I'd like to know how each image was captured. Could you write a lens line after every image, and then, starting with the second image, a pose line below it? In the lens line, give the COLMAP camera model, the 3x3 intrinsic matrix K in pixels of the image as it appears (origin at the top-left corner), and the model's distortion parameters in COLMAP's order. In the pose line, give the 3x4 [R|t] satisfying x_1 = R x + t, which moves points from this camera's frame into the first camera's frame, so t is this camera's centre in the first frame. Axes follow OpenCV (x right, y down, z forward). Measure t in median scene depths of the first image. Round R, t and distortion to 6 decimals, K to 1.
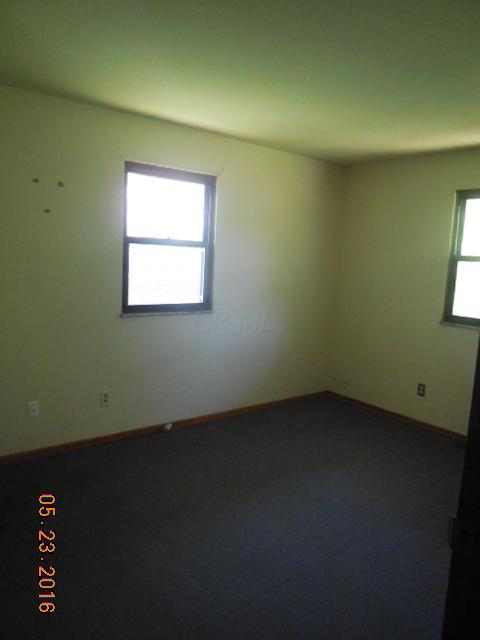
lens RADIAL K [[482.8, 0, 240.3], [0, 482.8, 320.1], [0, 0, 1]] dist [0.002859, 0.002597]
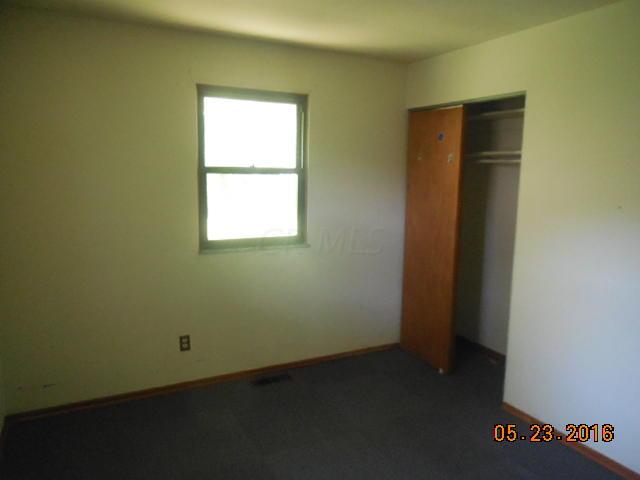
lens RADIAL K [[482.8, 0, 324.1], [0, 482.8, 241.0], [0, 0, 1]] dist [0.002859, 0.002597]
pose [[0.977563, -0.021488, -0.209544, 0.167570], [0.018688, 0.999708, -0.015335, -0.010859], [0.209812, 0.011075, 0.977679, 0.134520]]
